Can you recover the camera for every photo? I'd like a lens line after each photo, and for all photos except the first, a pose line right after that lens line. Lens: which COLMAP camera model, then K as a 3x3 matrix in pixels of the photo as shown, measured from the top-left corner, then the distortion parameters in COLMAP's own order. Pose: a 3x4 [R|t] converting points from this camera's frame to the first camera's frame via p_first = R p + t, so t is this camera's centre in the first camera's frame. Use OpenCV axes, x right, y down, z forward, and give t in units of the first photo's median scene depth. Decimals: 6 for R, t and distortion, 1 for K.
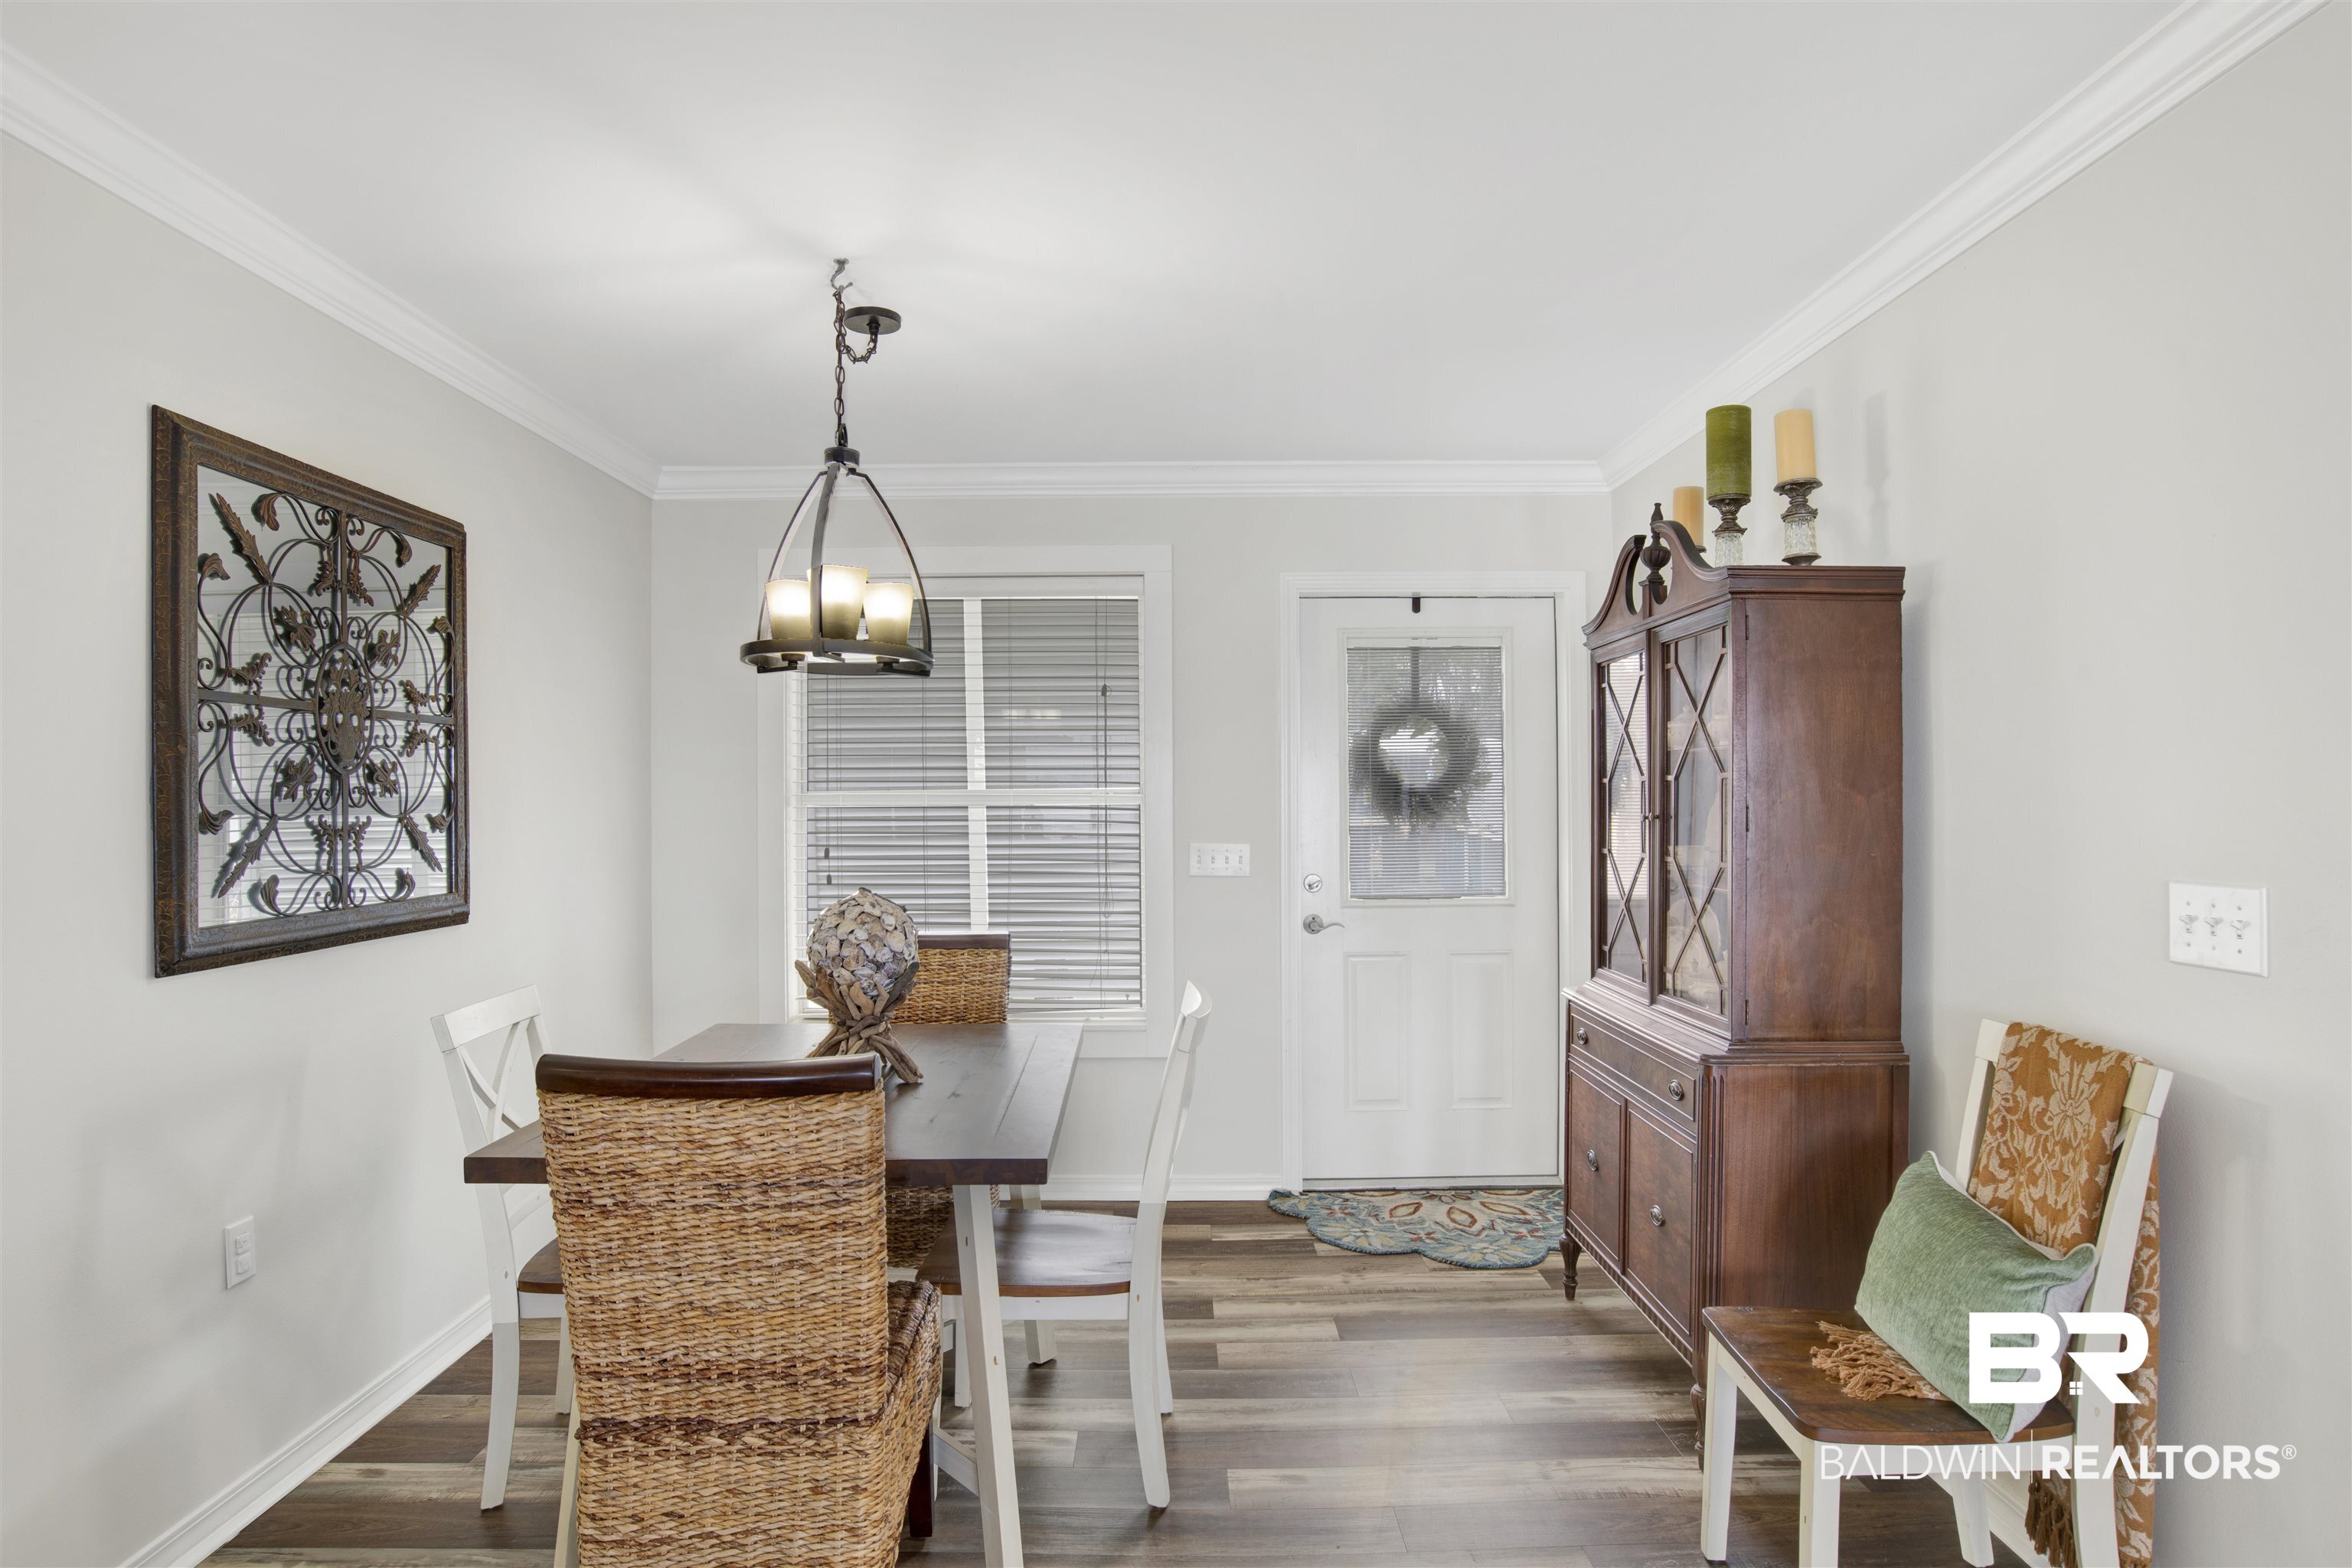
lens RADIAL K [[1273.4, 0, 1160.8], [0, 1273.4, 788.1], [0, 0, 1]] dist [-0.044330, -0.000039]
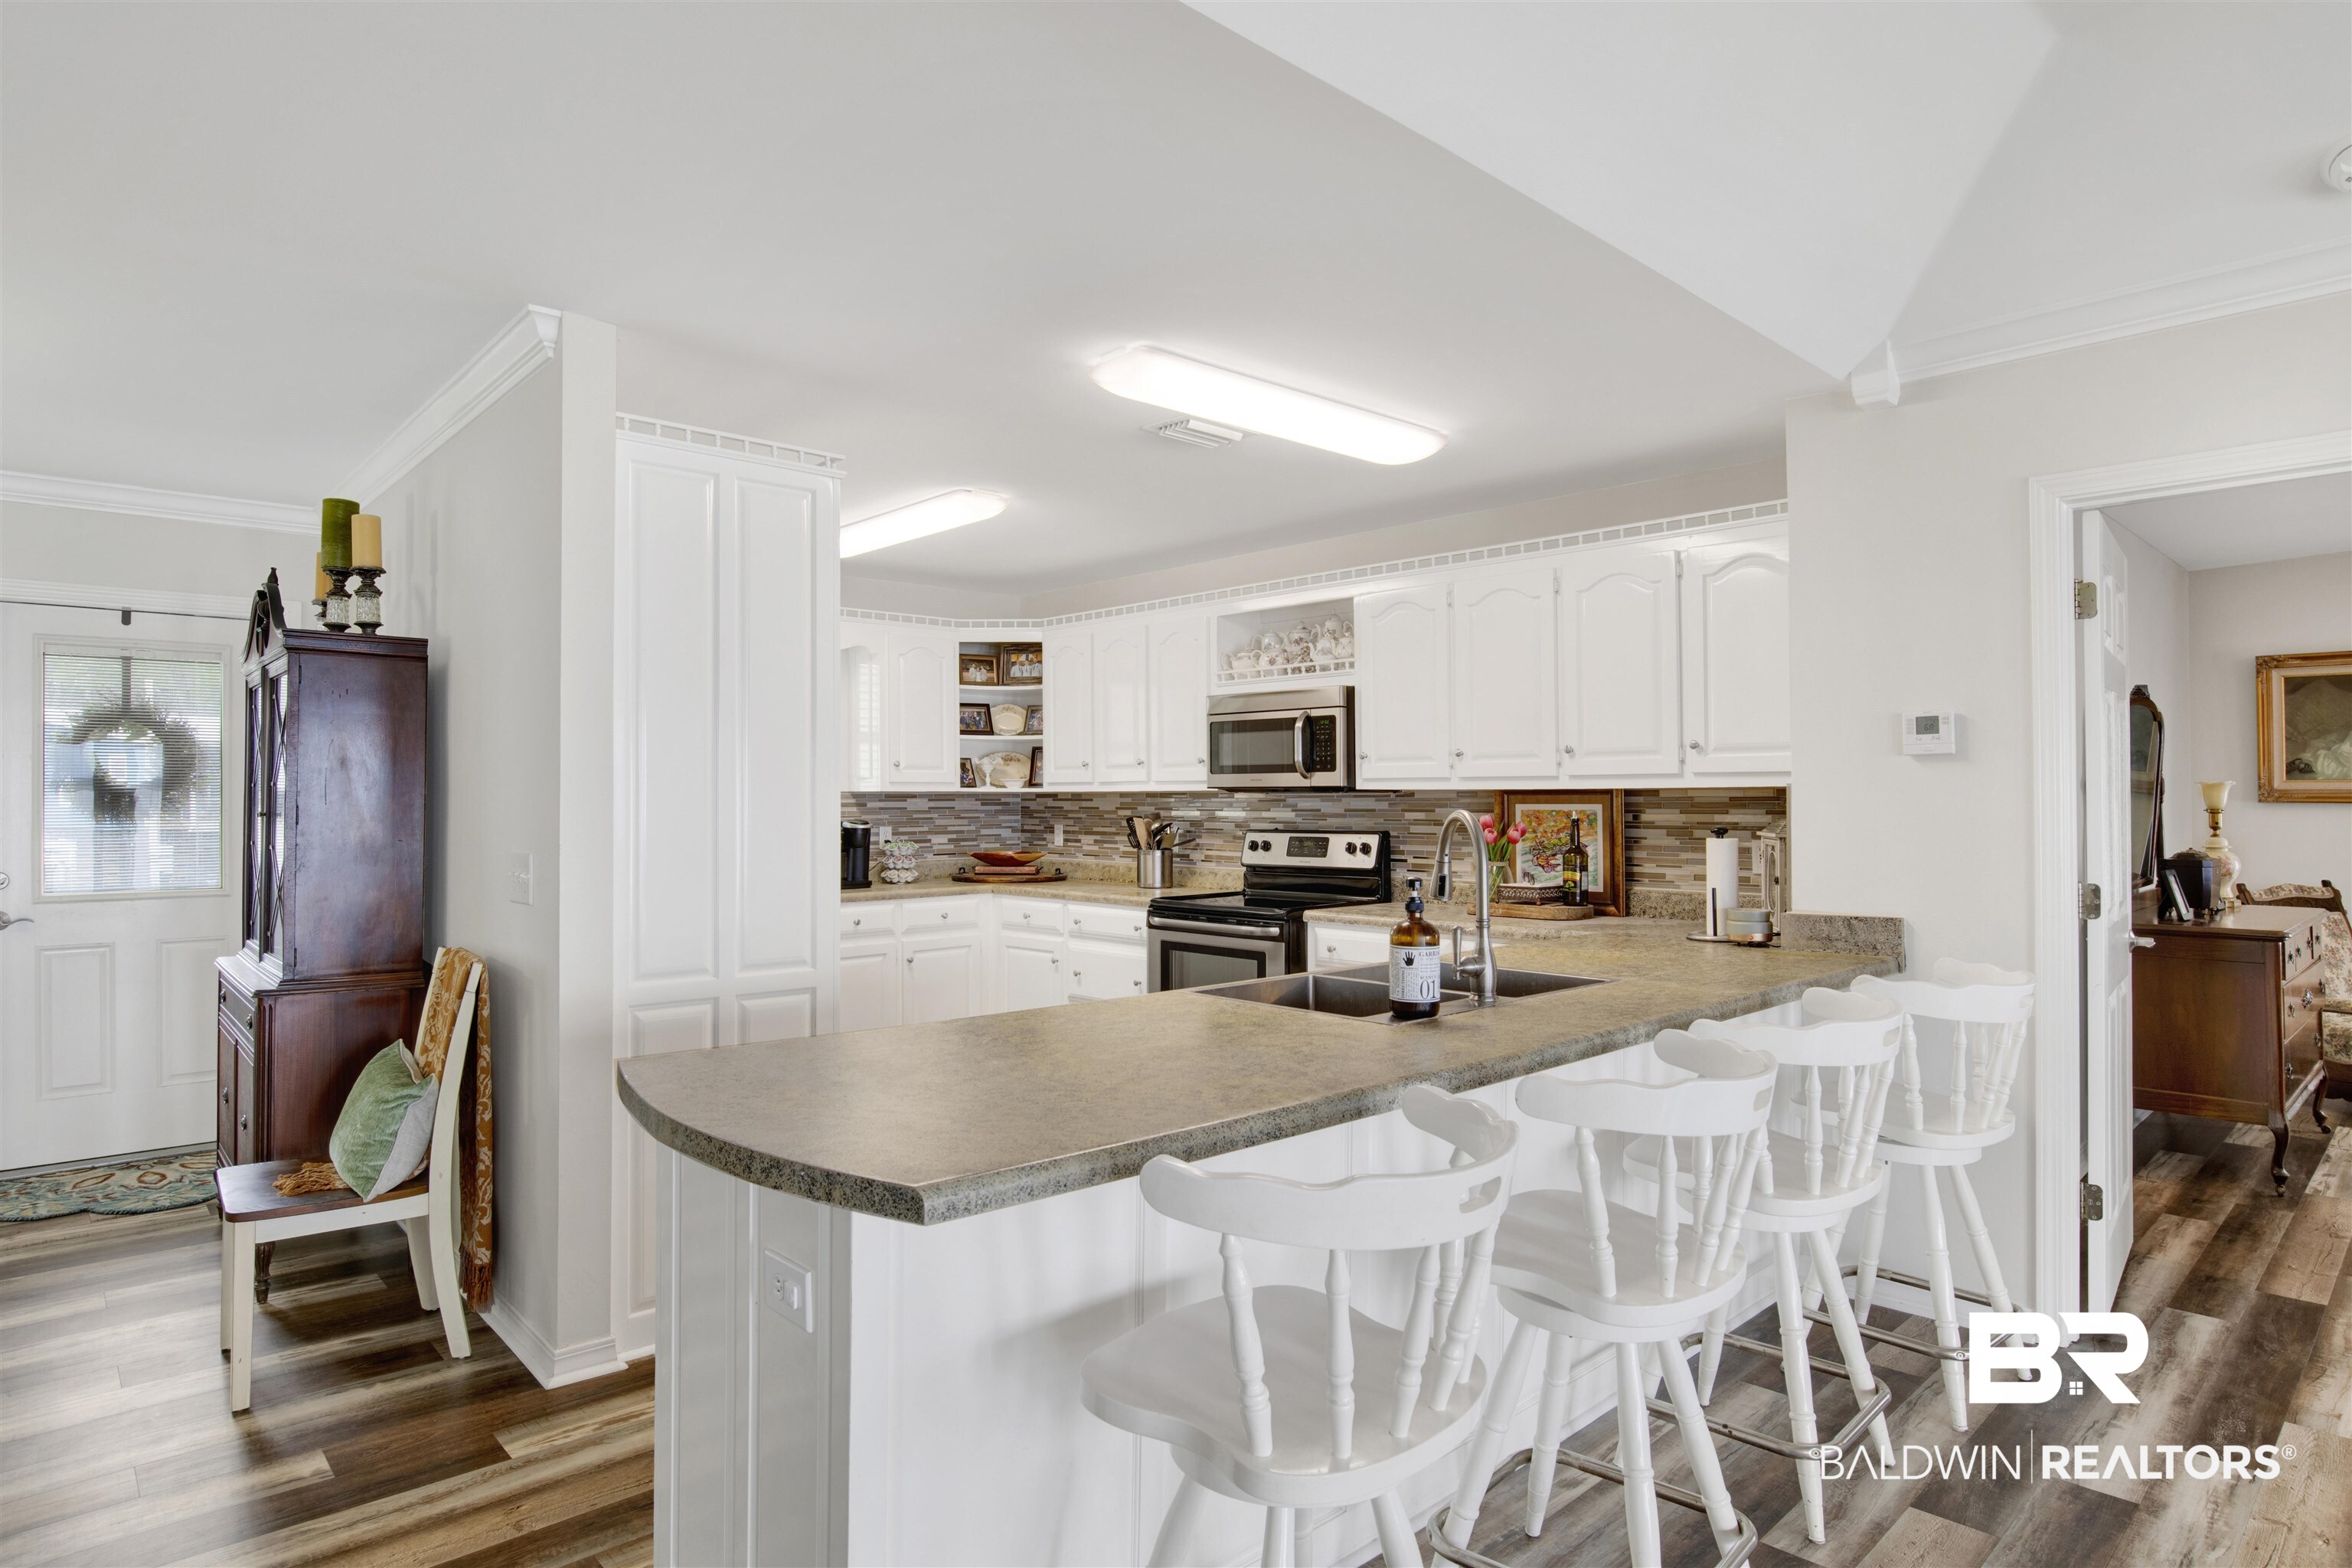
lens RADIAL K [[1307.5, 0, 1133.5], [0, 1307.5, 793.3], [0, 0, 1]] dist [-0.052559, 0.001163]
pose [[0.739067, 0.009951, 0.673559, 0.189053], [-0.011037, 0.999936, -0.002661, -0.005169], [-0.673542, -0.005468, 0.739129, -0.594214]]
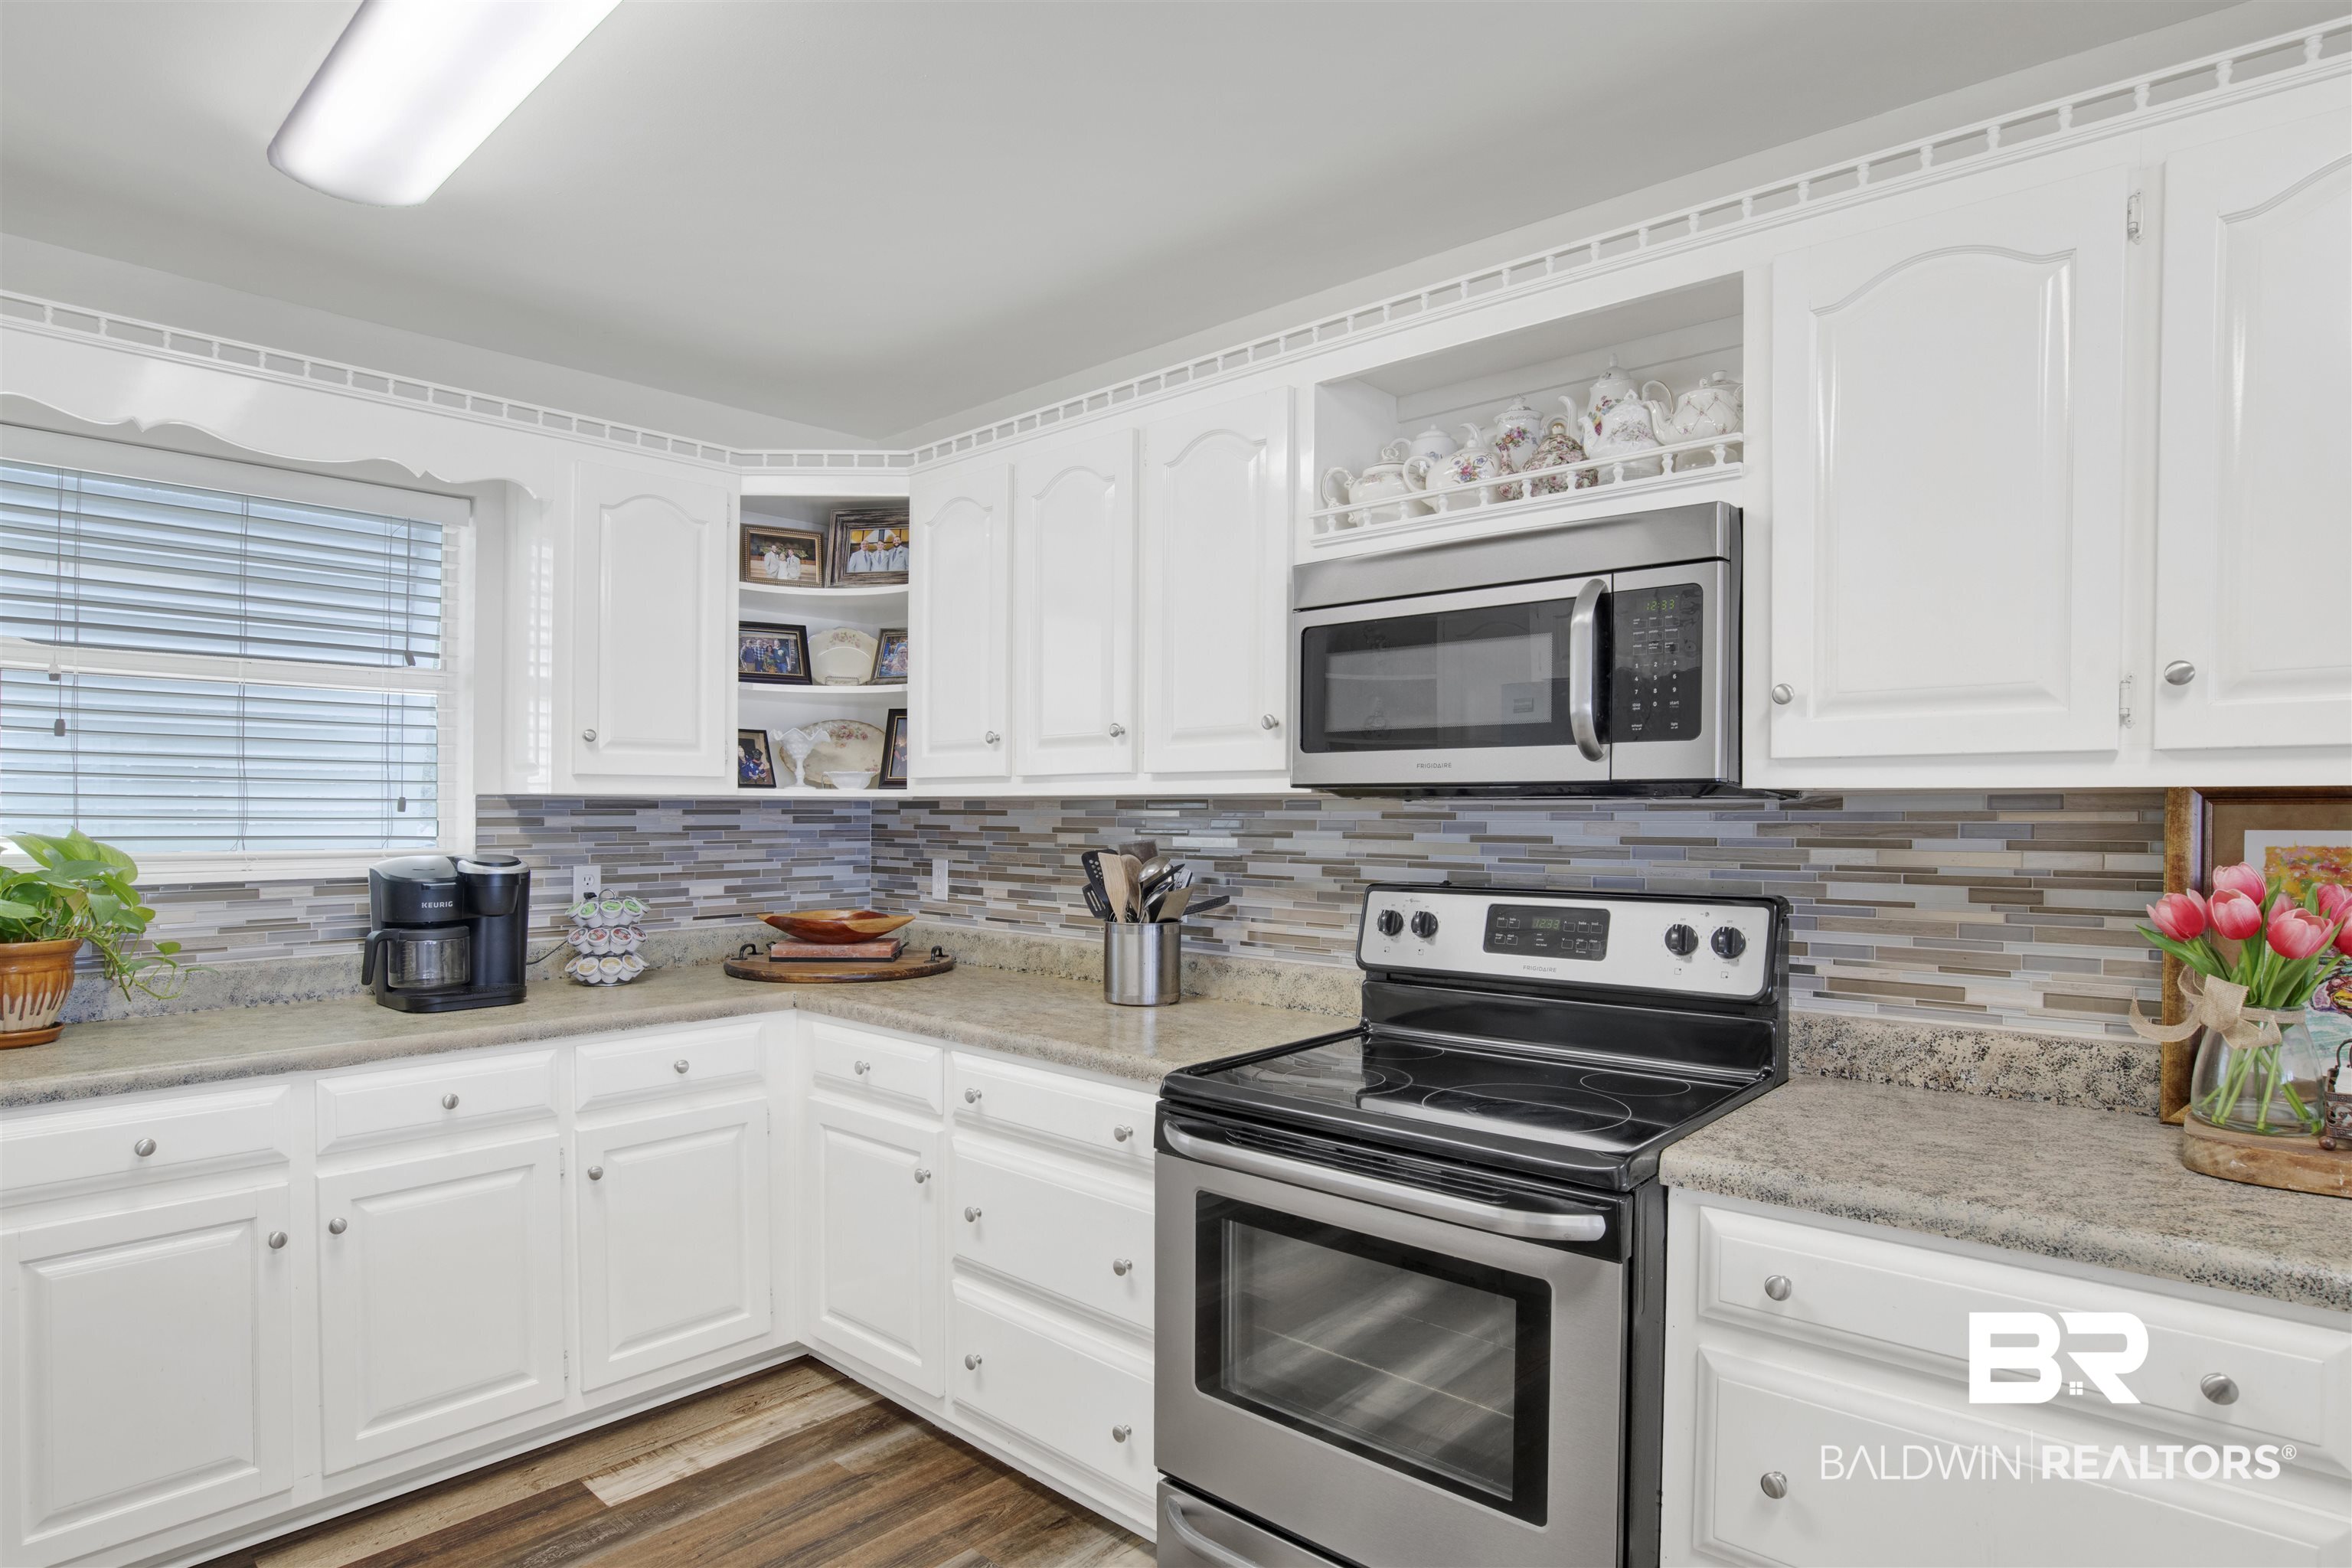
lens RADIAL K [[1248.2, 0, 1158.3], [0, 1248.2, 787.6], [0, 0, 1]] dist [-0.074028, 0.024802]
pose [[0.667038, 0.022417, 0.744687, 0.988897], [-0.014372, 0.999748, -0.017221, -0.004367], [-0.744885, 0.000785, 0.667192, 0.361388]]
